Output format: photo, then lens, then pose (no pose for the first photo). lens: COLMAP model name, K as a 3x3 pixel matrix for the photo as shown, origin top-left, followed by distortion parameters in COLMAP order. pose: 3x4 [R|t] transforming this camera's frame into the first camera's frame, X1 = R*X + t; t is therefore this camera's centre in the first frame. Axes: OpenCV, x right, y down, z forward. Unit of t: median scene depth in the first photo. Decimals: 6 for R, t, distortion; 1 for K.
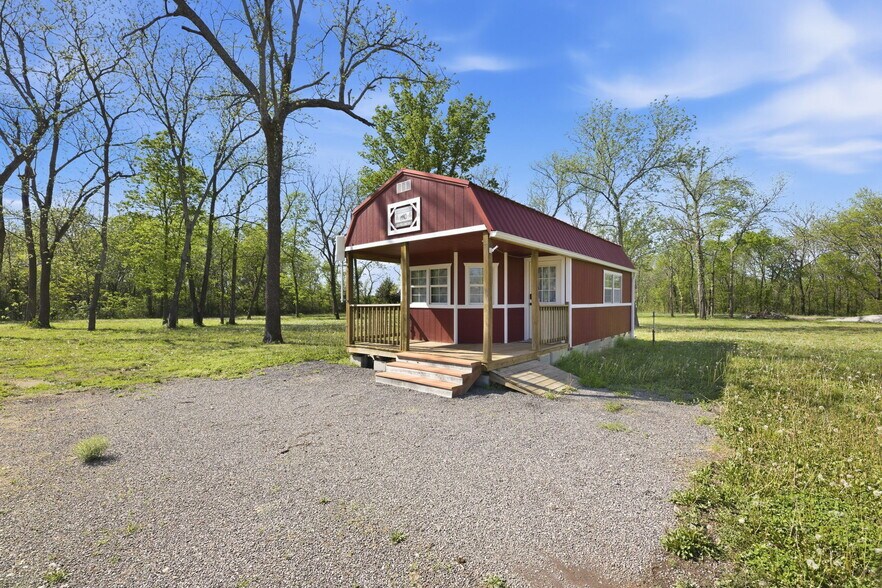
lens RADIAL K [[386.3, 0, 442.9], [0, 386.3, 310.4], [0, 0, 1]] dist [-0.000954, -0.000088]
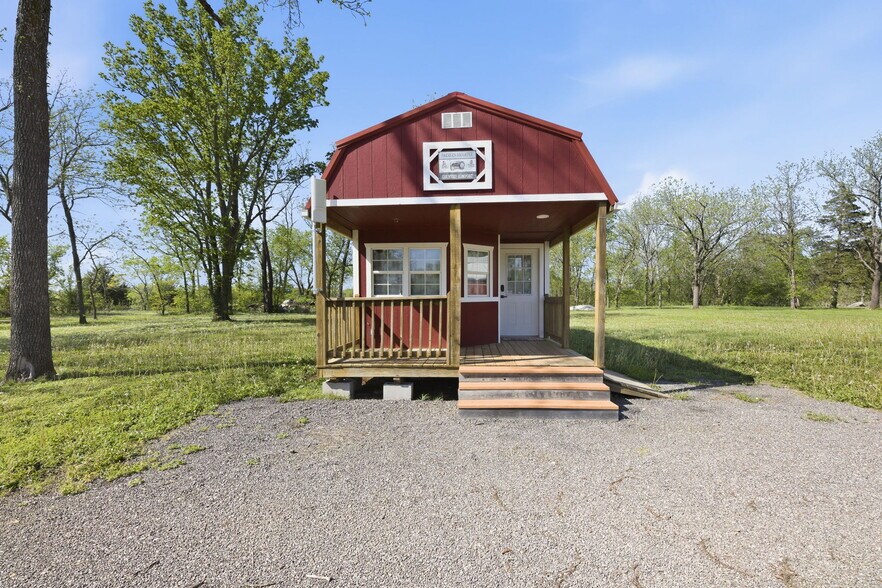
lens RADIAL K [[386.3, 0, 442.9], [0, 386.3, 310.4], [0, 0, 1]] dist [-0.000954, -0.000088]
pose [[0.799863, -0.025137, 0.599656, -0.518278], [0.017928, 0.999677, 0.017992, -0.003716], [-0.599915, -0.003641, 0.800056, 0.470266]]
